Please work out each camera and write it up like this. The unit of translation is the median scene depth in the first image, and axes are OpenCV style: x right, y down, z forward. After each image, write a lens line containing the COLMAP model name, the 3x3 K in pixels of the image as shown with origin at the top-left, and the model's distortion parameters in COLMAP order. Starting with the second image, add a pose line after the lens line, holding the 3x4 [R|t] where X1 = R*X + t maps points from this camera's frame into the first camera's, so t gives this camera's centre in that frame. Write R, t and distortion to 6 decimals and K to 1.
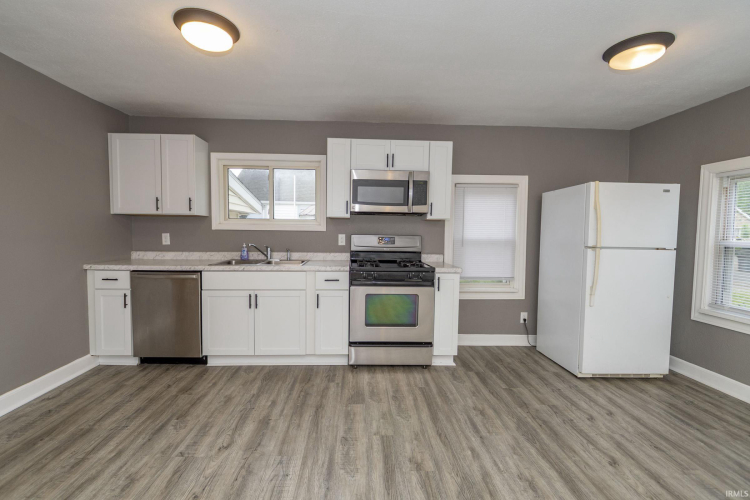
lens RADIAL K [[336.1, 0, 365.2], [0, 336.1, 248.8], [0, 0, 1]] dist [0.000885, 0.000002]
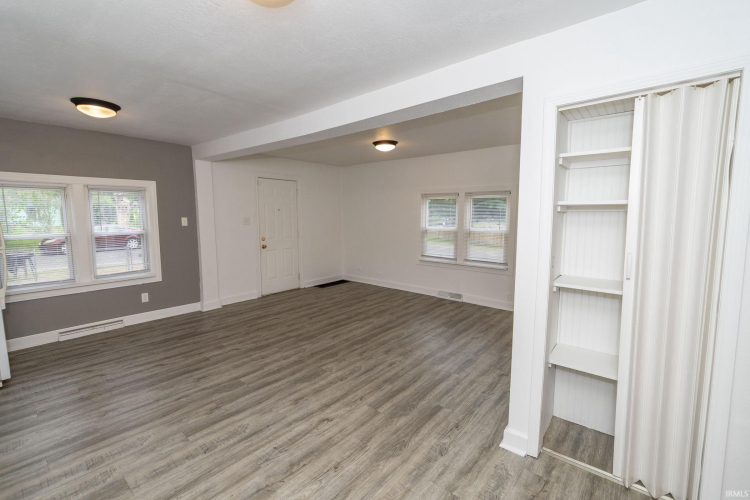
lens RADIAL K [[328.4, 0, 364.4], [0, 328.4, 246.2], [0, 0, 1]] dist [-0.000016, -0.000408]
pose [[-0.736643, -0.079680, 0.671571, -0.801692], [0.030287, 0.988152, 0.150462, -0.137372], [-0.675603, 0.131176, -0.725502, 1.030743]]
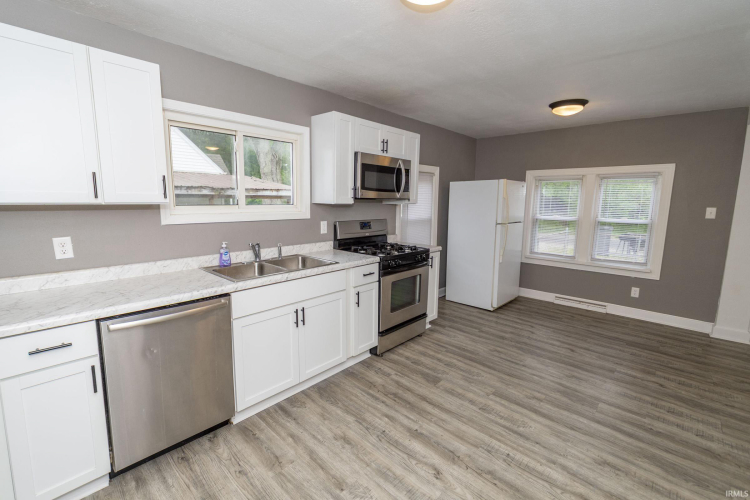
lens RADIAL K [[334.5, 0, 373.3], [0, 334.5, 244.8], [0, 0, 1]] dist [0.001352, 0.001446]
pose [[0.701622, -0.101865, 0.705231, -0.837148], [0.035239, 0.993478, 0.108442, -0.099394], [-0.711678, -0.051234, 0.700635, 0.387393]]
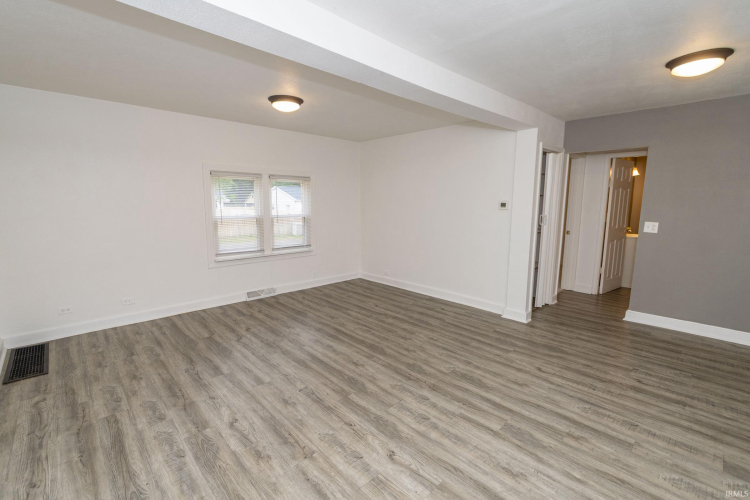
lens RADIAL K [[334.5, 0, 373.3], [0, 334.5, 244.8], [0, 0, 1]] dist [0.001352, 0.001446]
pose [[-0.744689, 0.069528, -0.663780, 0.947755], [-0.055211, 0.984732, 0.165087, -0.094380], [0.665124, 0.159587, -0.729481, 0.887609]]
